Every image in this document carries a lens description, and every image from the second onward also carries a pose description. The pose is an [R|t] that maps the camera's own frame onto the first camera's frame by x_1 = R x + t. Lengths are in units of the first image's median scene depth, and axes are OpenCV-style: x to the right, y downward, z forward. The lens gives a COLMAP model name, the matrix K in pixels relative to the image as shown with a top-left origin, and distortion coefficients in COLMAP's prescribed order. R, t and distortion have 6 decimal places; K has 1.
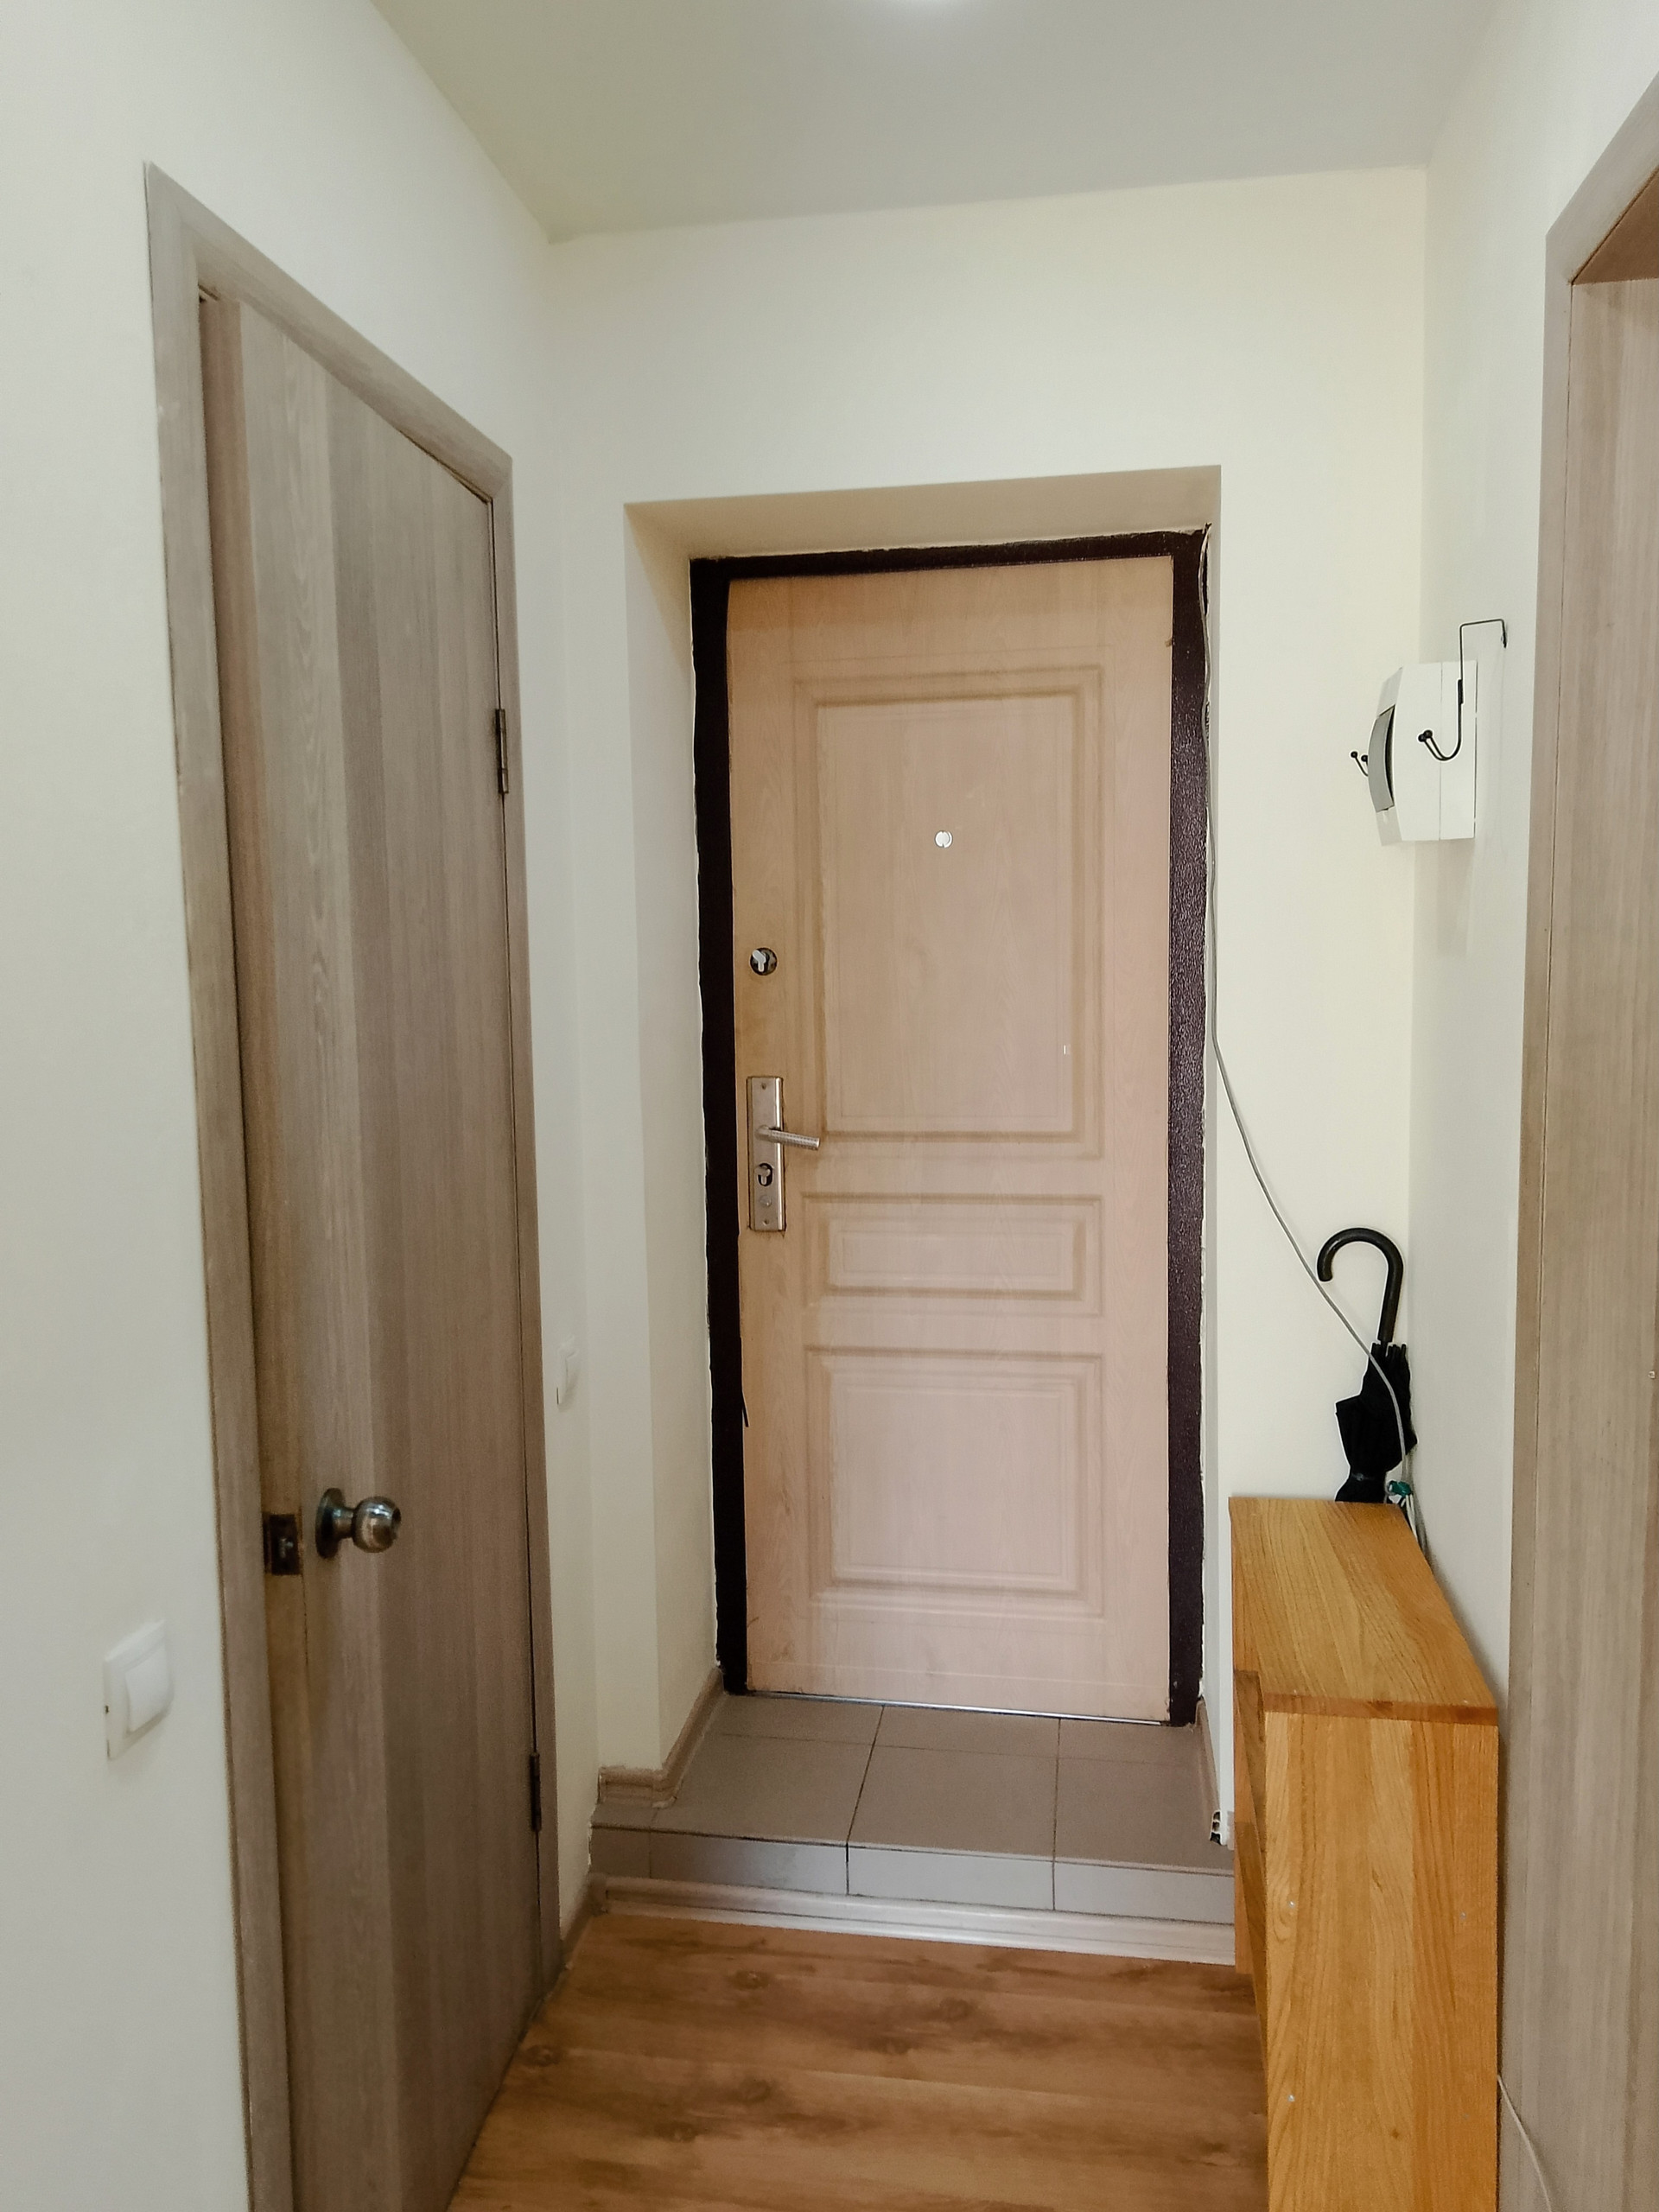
lens RADIAL K [[1646.3, 0, 825.3], [0, 1646.3, 1091.7], [0, 0, 1]] dist [0.078780, -0.080796]
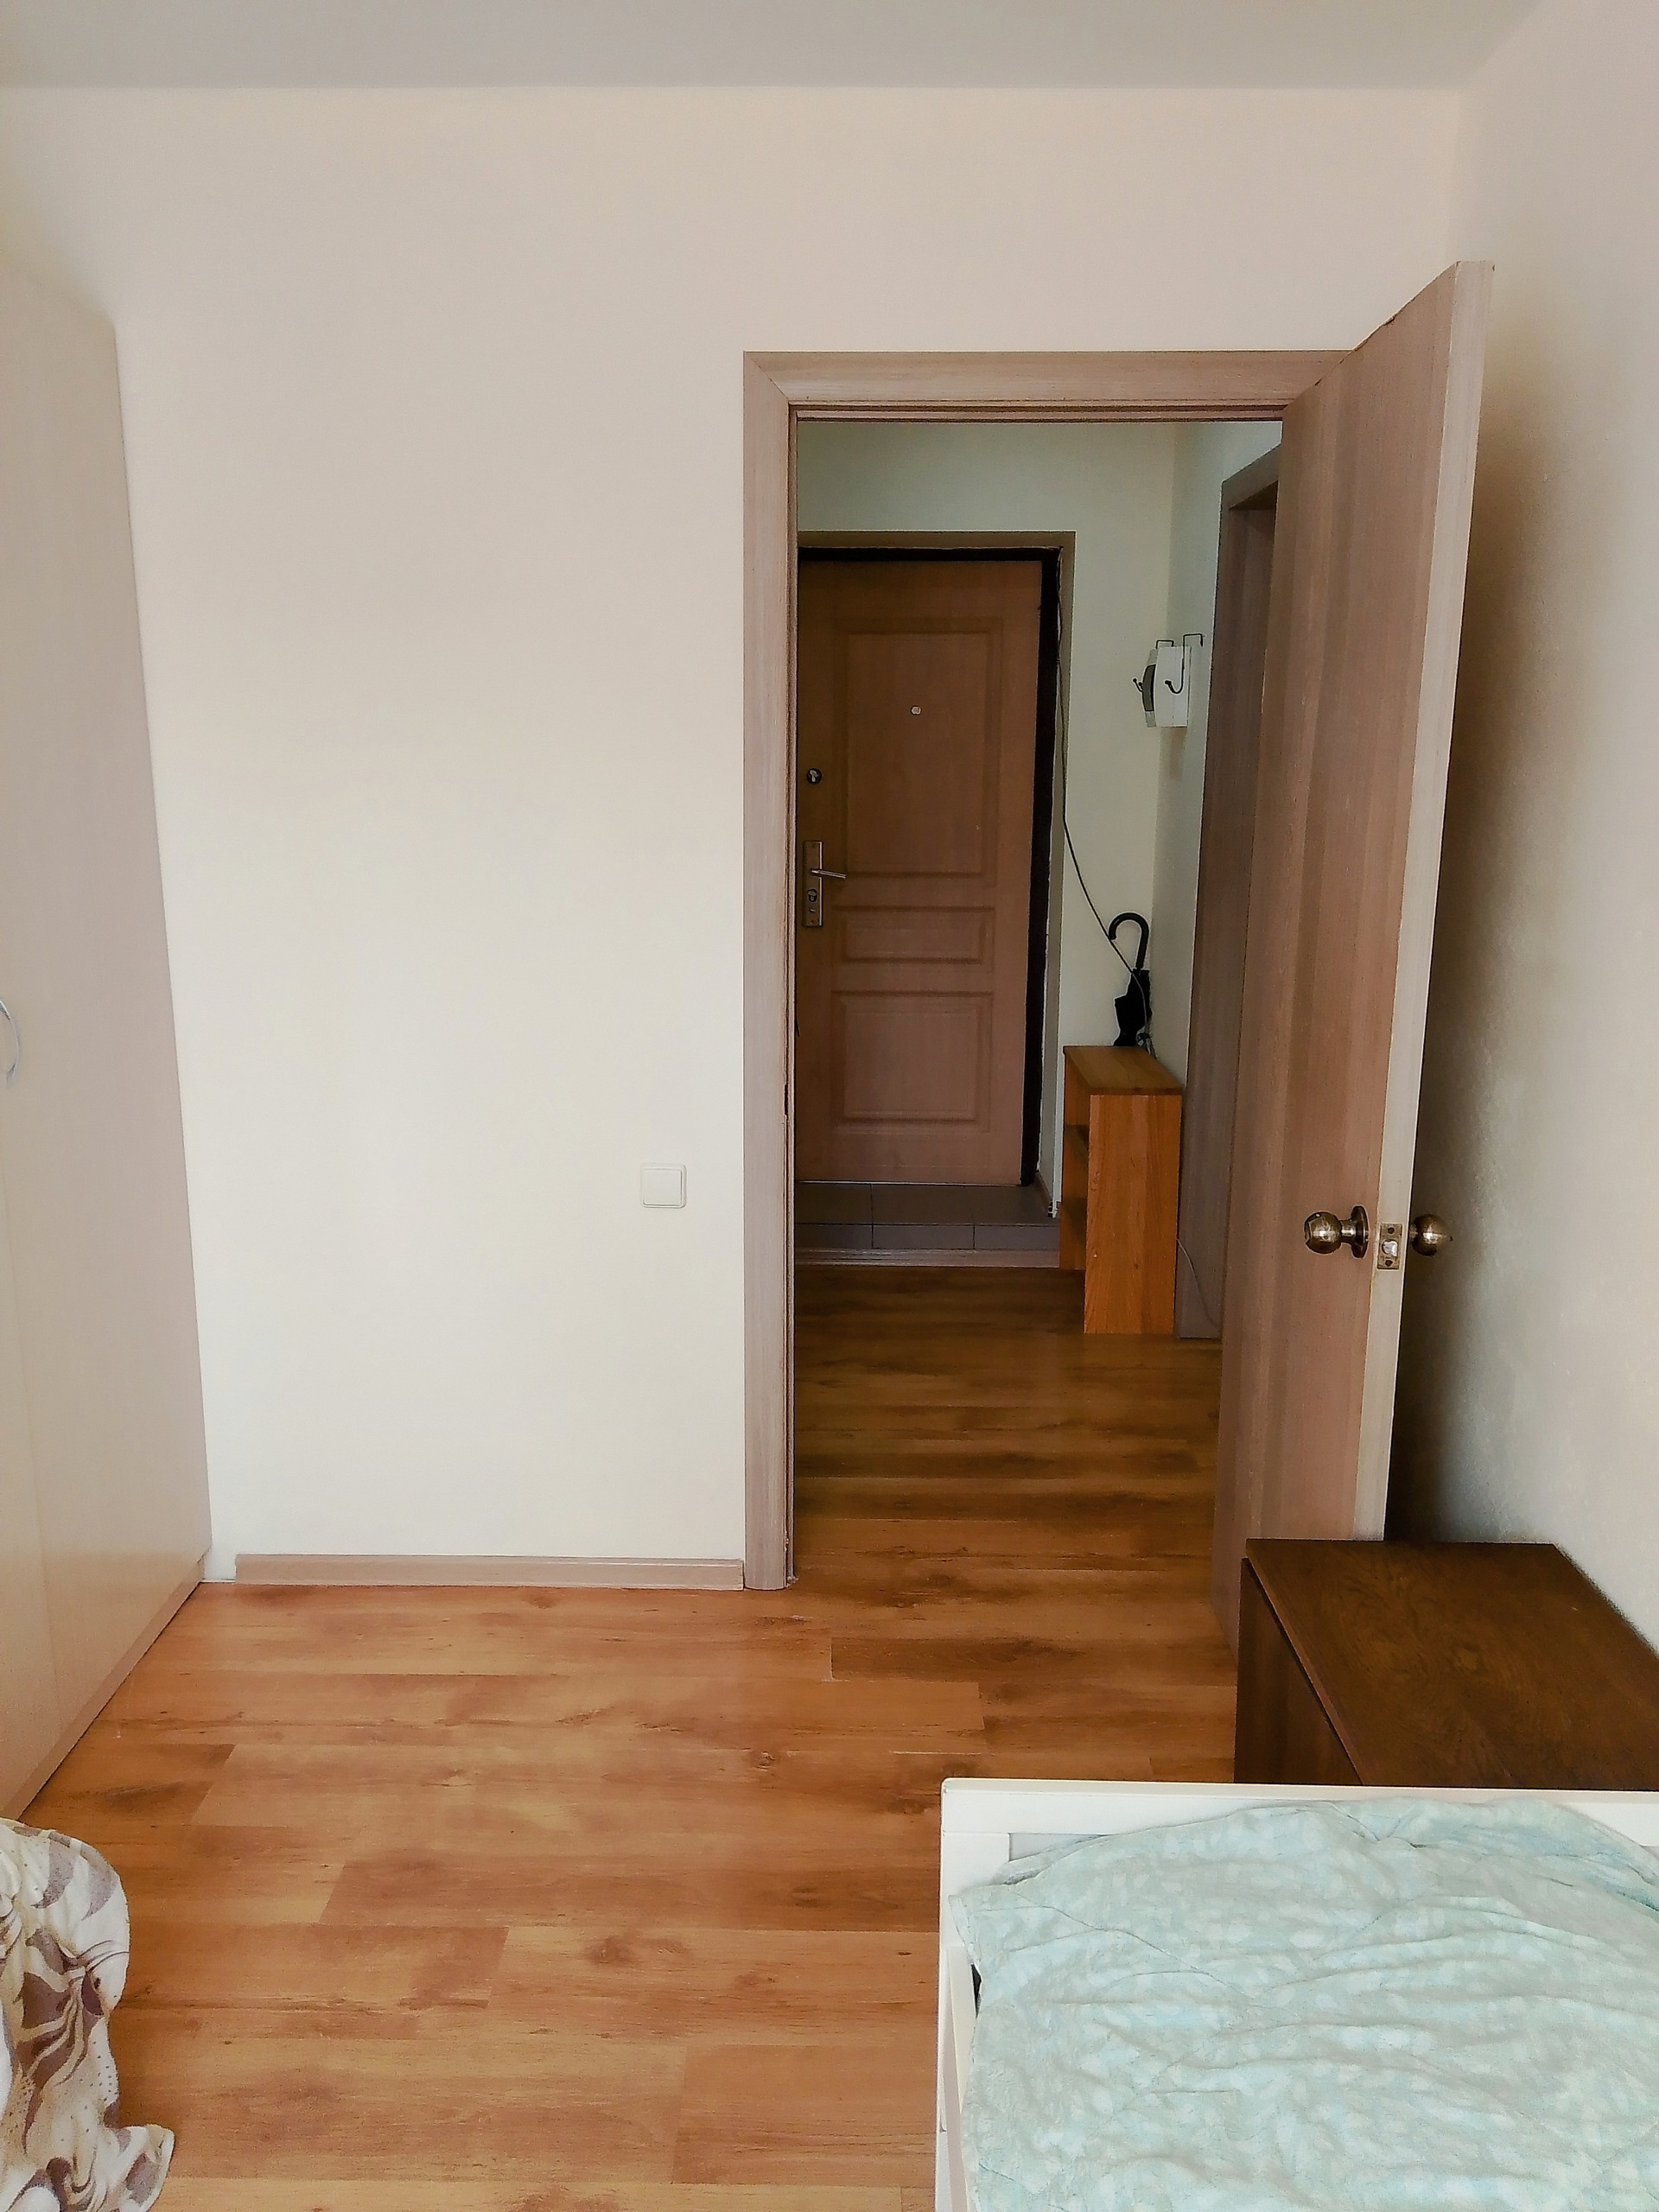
lens RADIAL K [[1646.3, 0, 825.3], [0, 1646.3, 1091.7], [0, 0, 1]] dist [0.078780, -0.080796]
pose [[0.988217, -0.008129, 0.152843, -0.352607], [-0.008109, 0.994406, 0.105316, 0.085915], [-0.152844, -0.105314, 0.982623, -0.945559]]
